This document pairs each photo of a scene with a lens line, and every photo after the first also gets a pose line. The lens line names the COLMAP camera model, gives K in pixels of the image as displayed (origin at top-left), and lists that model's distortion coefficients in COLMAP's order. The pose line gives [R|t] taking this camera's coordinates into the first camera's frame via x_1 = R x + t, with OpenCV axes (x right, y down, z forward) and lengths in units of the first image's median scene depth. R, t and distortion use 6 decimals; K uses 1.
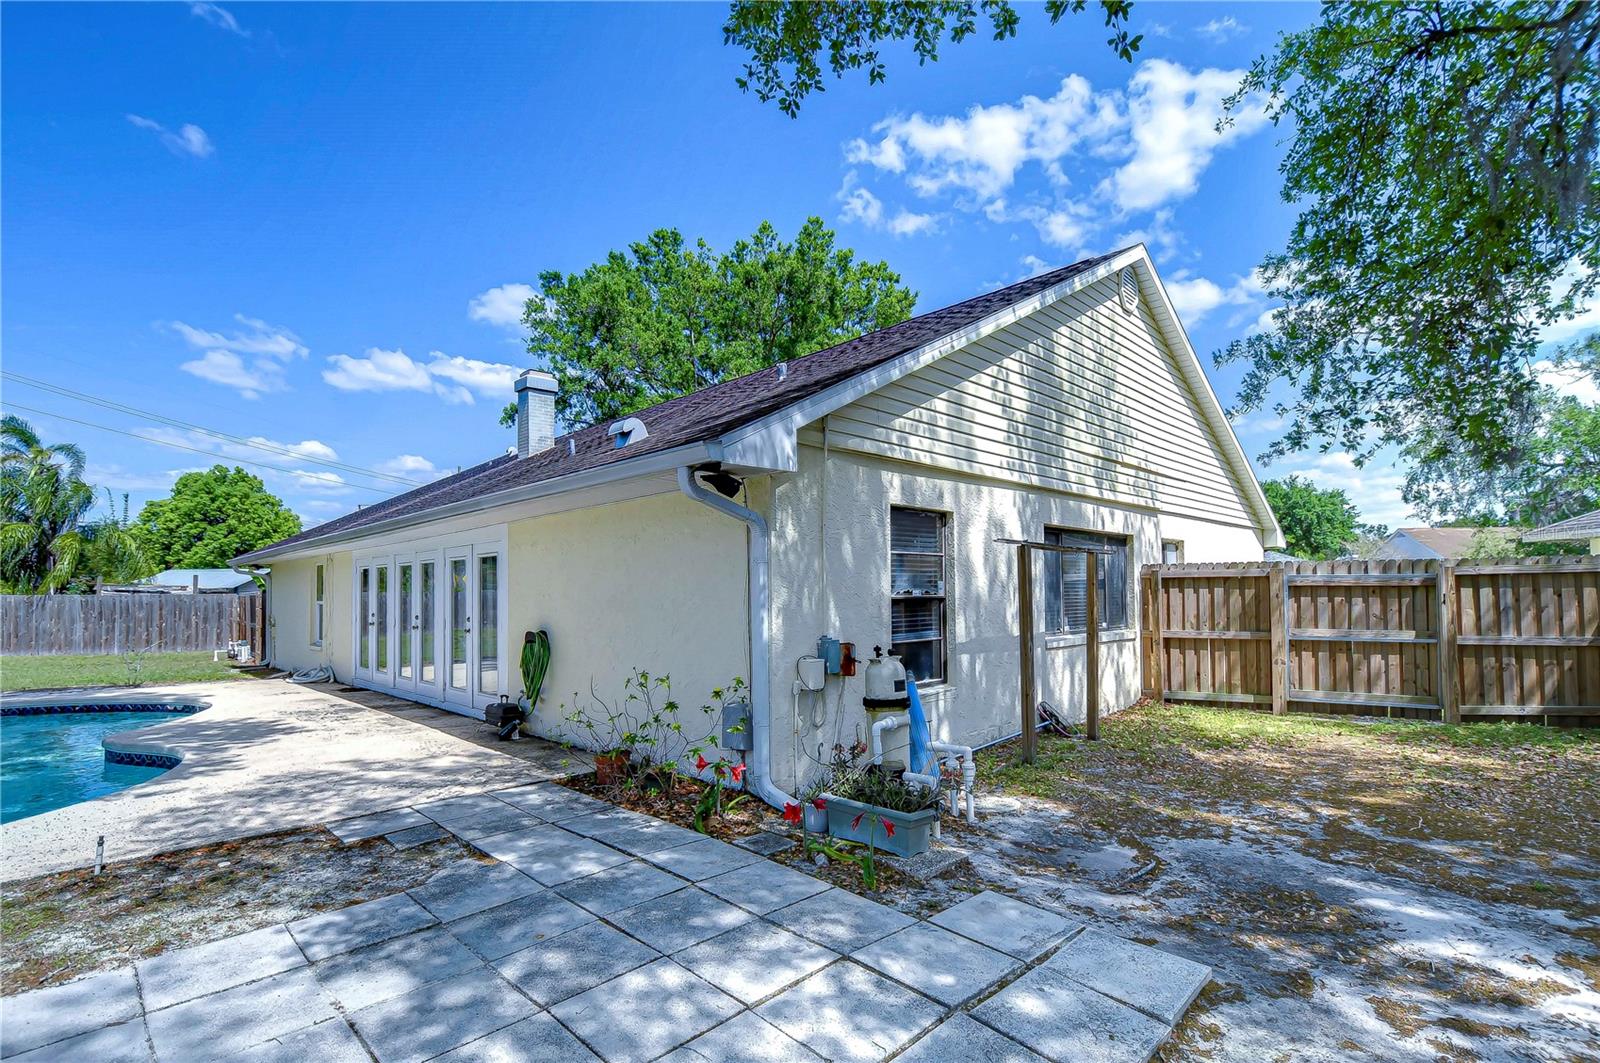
lens RADIAL K [[749.0, 0, 798.5], [0, 749.0, 581.3], [0, 0, 1]] dist [0.000923, -0.001451]
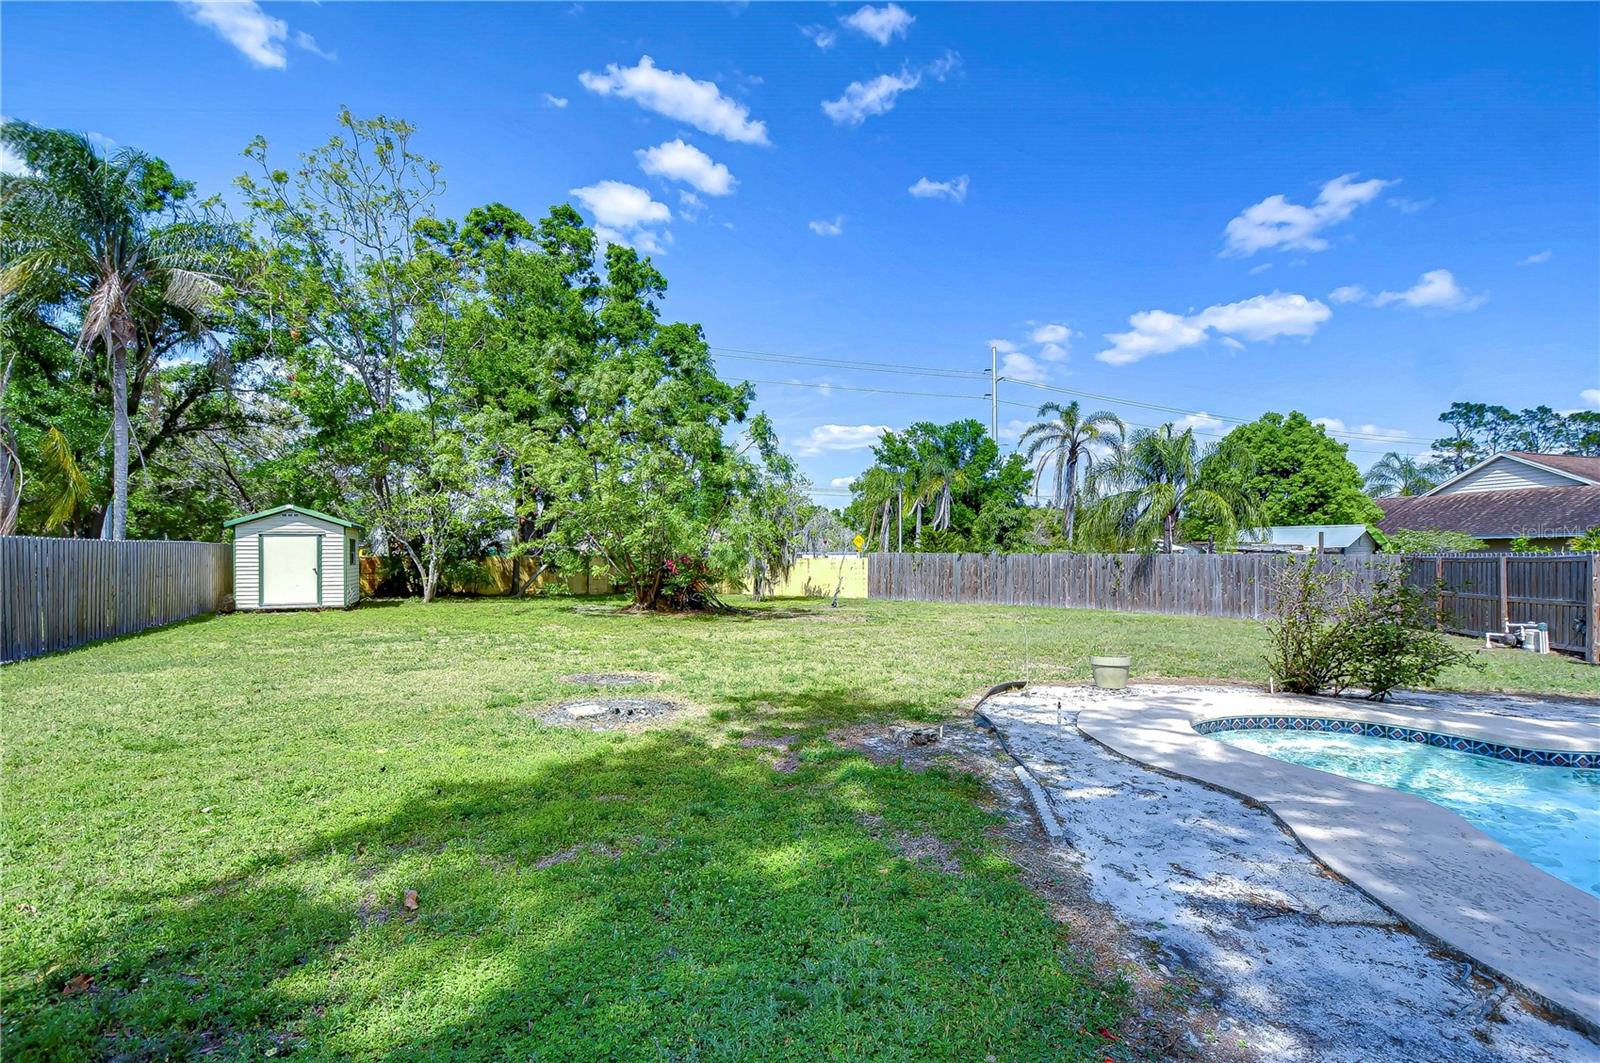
lens RADIAL K [[731.9, 0, 809.8], [0, 731.9, 563.2], [0, 0, 1]] dist [0.028287, -0.029499]
pose [[0.549074, 0.018901, -0.835560, -0.853251], [0.004611, 0.999661, 0.025643, 0.005764], [0.835761, -0.017932, 0.548800, 0.094364]]
